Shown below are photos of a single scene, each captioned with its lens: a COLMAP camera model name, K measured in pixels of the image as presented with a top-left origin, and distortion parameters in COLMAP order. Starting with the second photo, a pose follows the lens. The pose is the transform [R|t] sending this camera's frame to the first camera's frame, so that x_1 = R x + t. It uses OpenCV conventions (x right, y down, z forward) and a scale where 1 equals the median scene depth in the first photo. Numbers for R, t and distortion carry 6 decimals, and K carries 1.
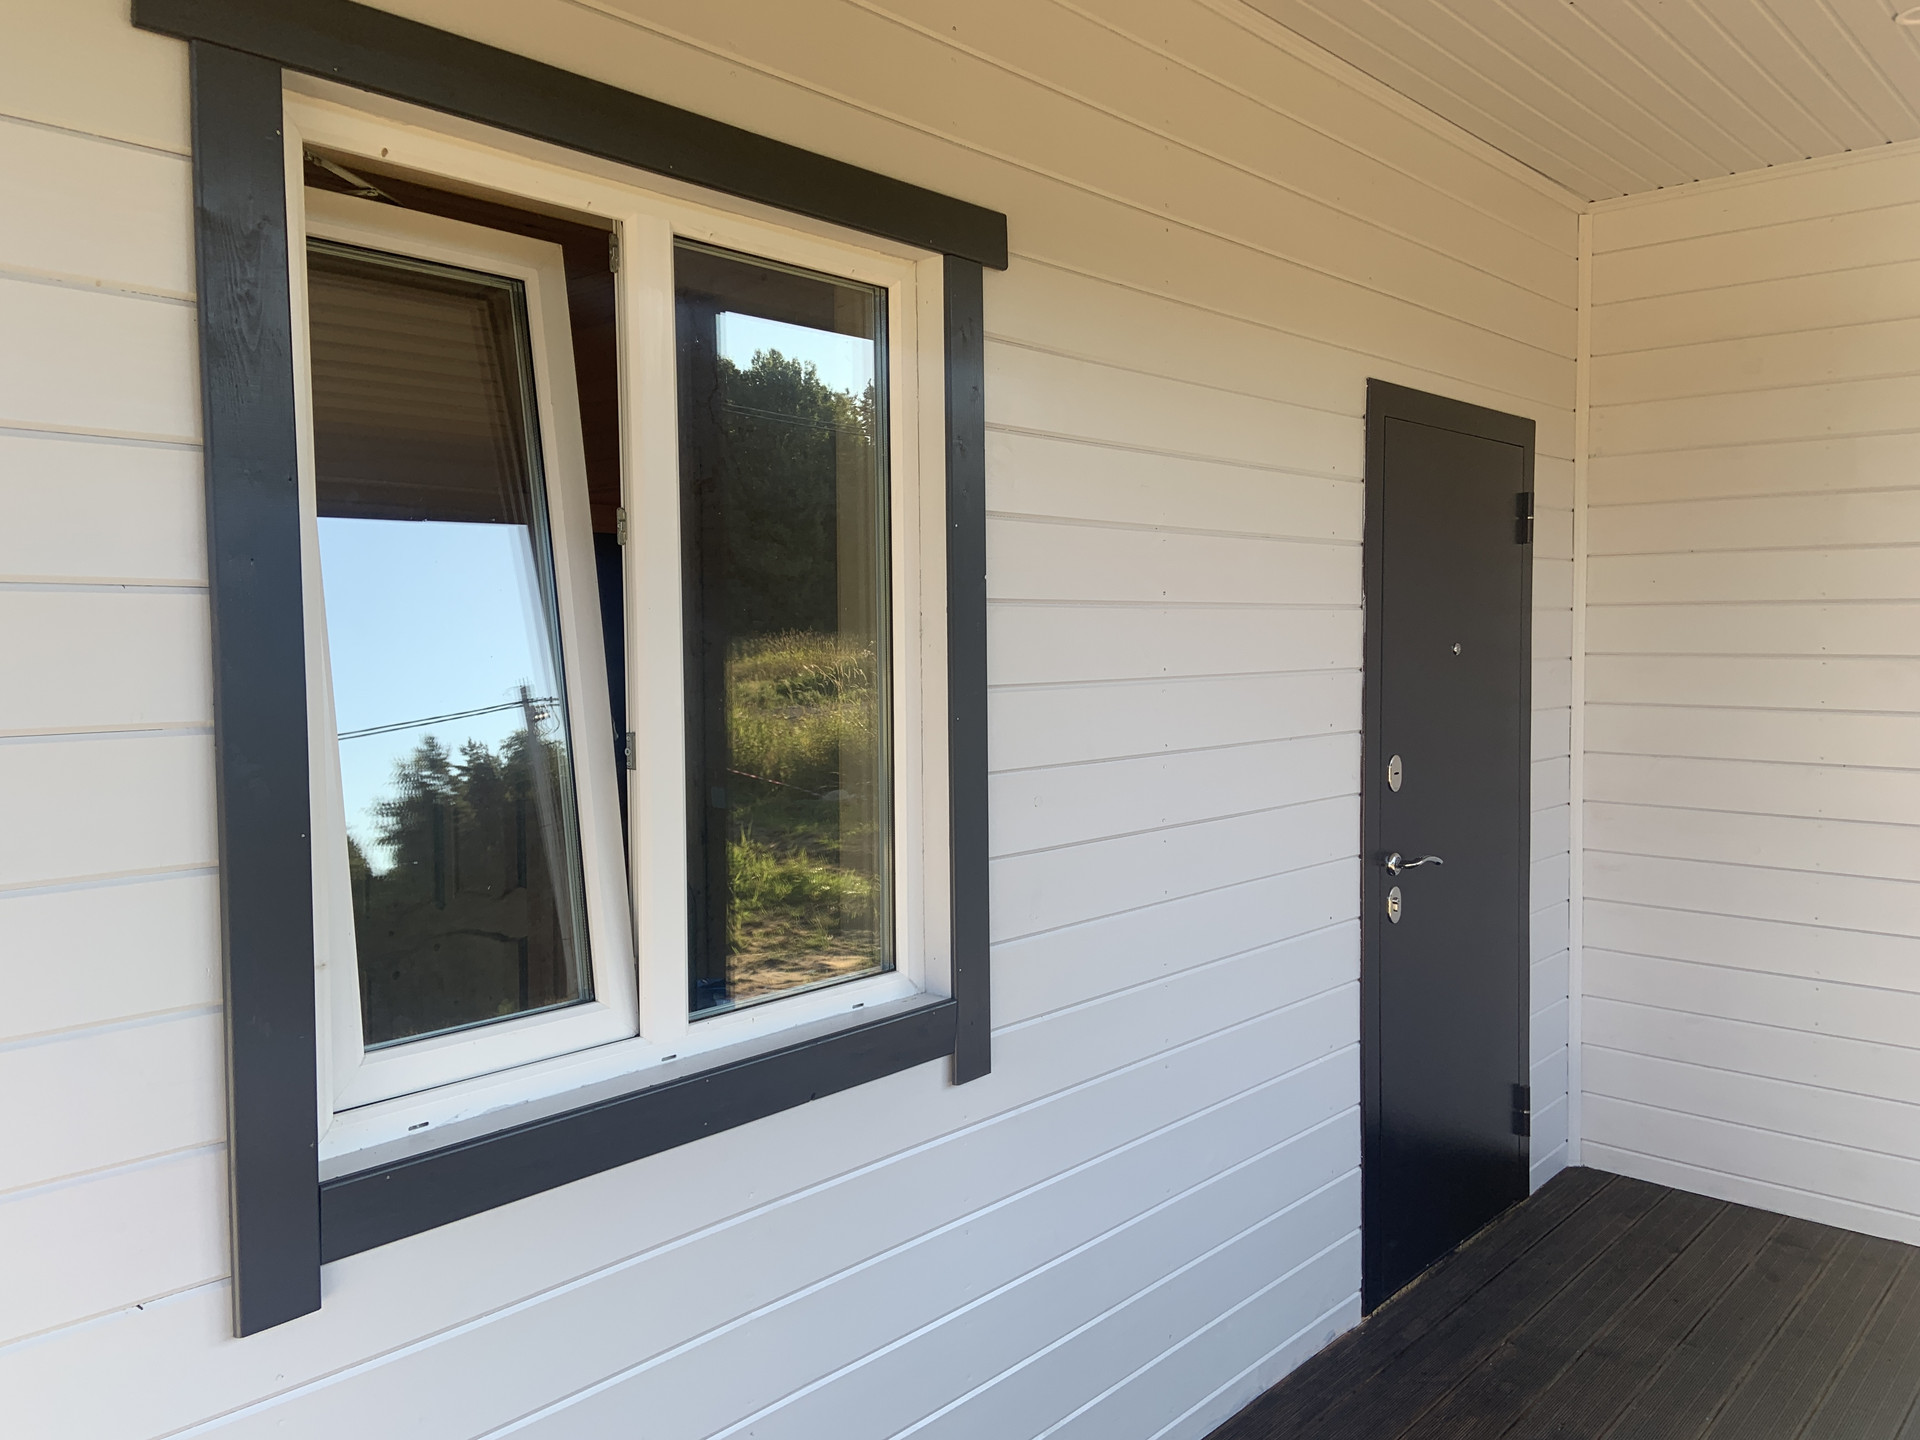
lens RADIAL K [[1465.5, 0, 960.0], [0, 1465.5, 720.0], [0, 0, 1]] dist [-0.000948, -0.001313]
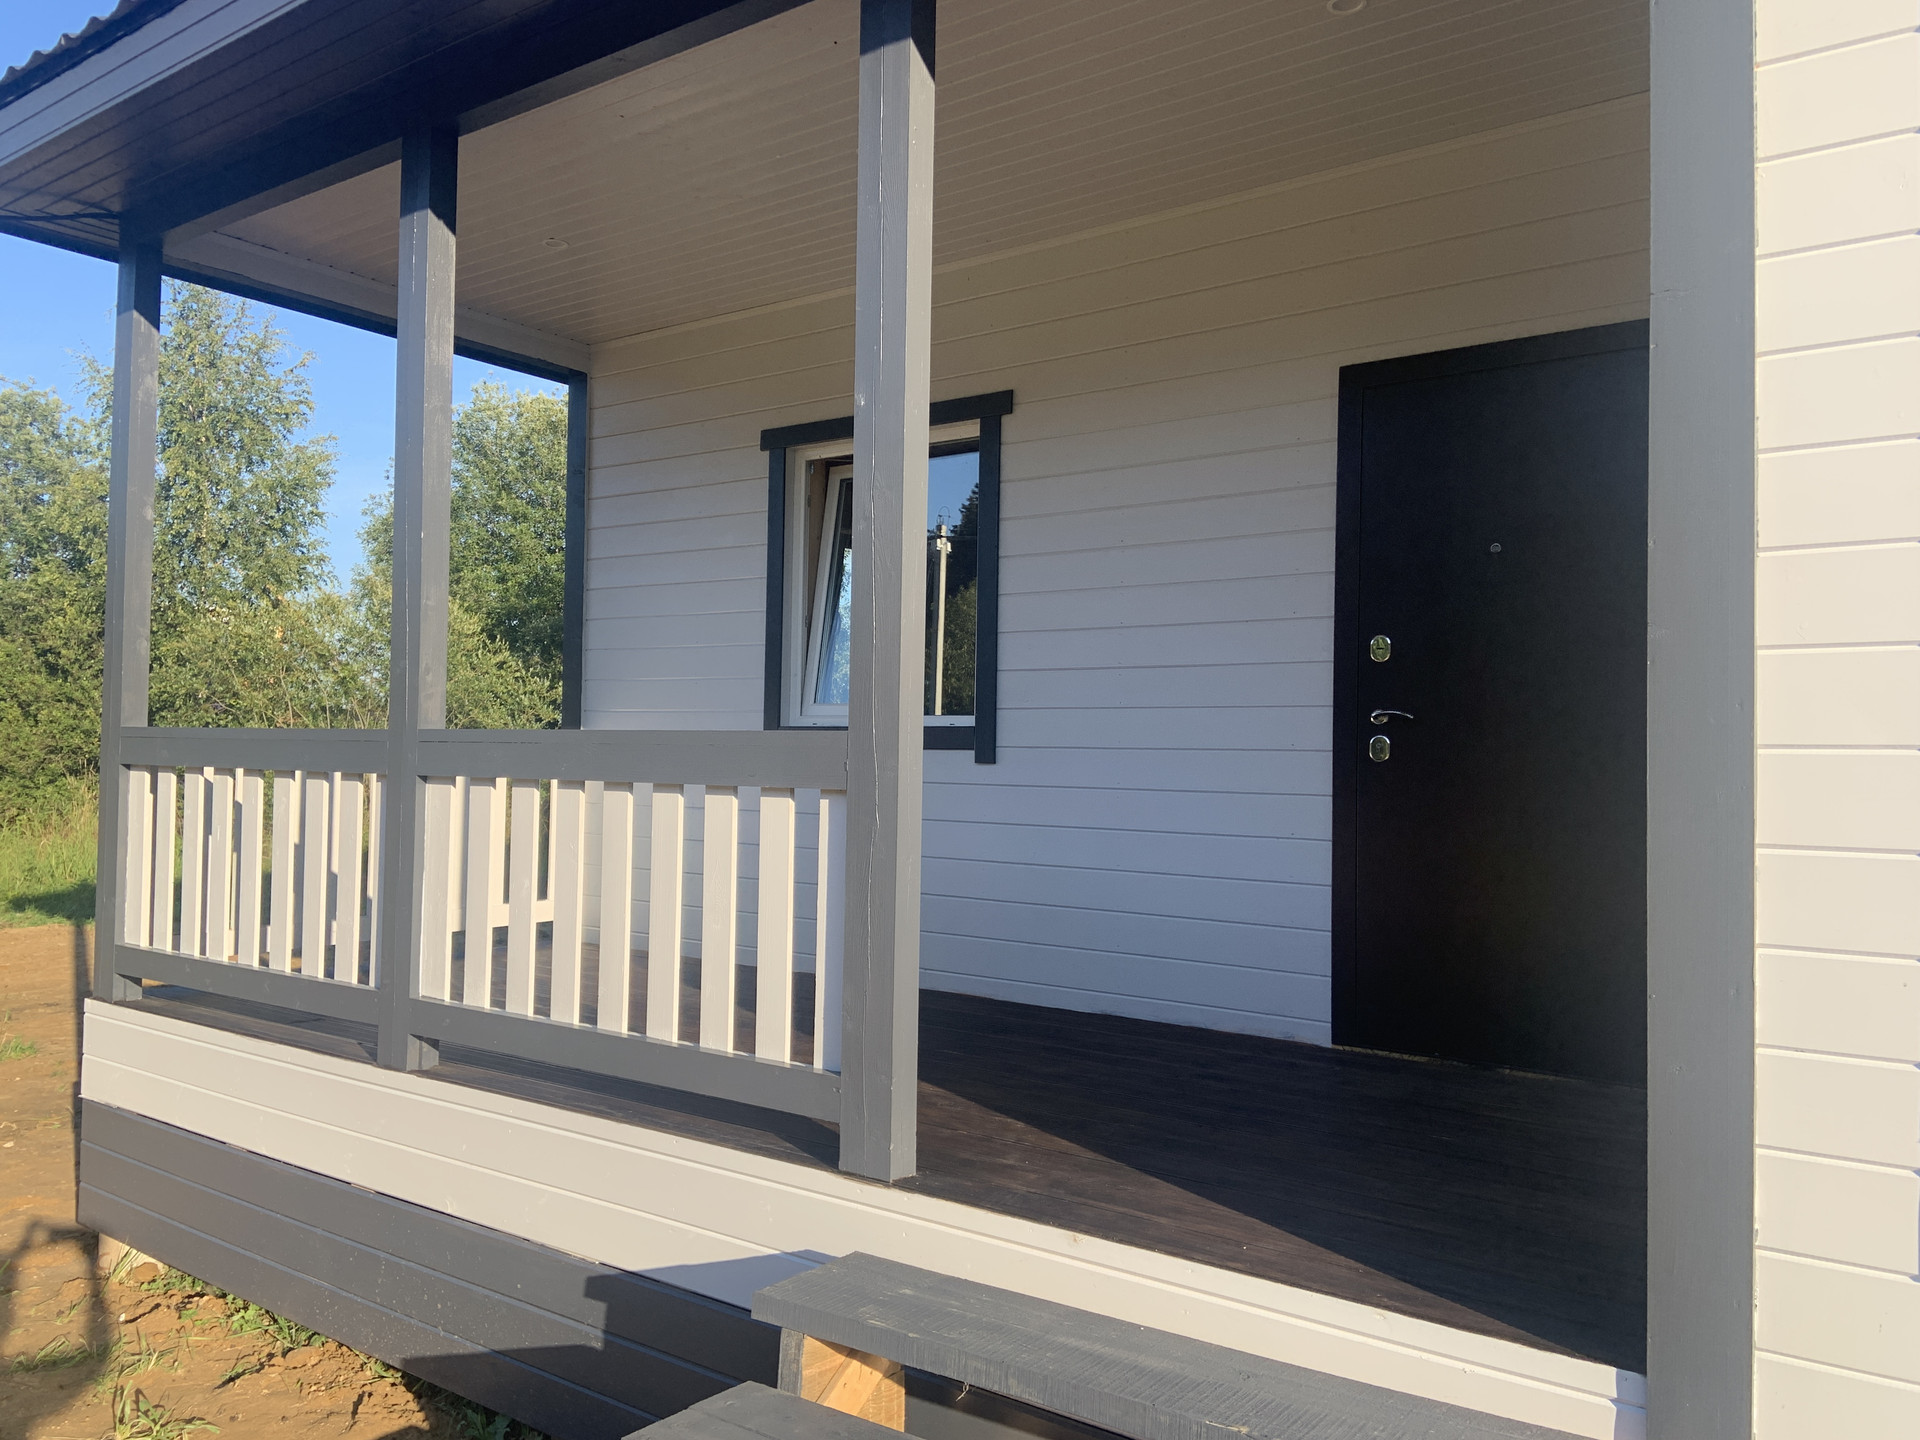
lens RADIAL K [[1465.5, 0, 960.0], [0, 1465.5, 720.0], [0, 0, 1]] dist [-0.000948, -0.001313]
pose [[0.103743, -0.021695, -0.994368, 2.323477], [-0.076813, 0.996601, -0.029757, 0.251702], [0.991634, 0.079468, 0.101724, 0.724102]]
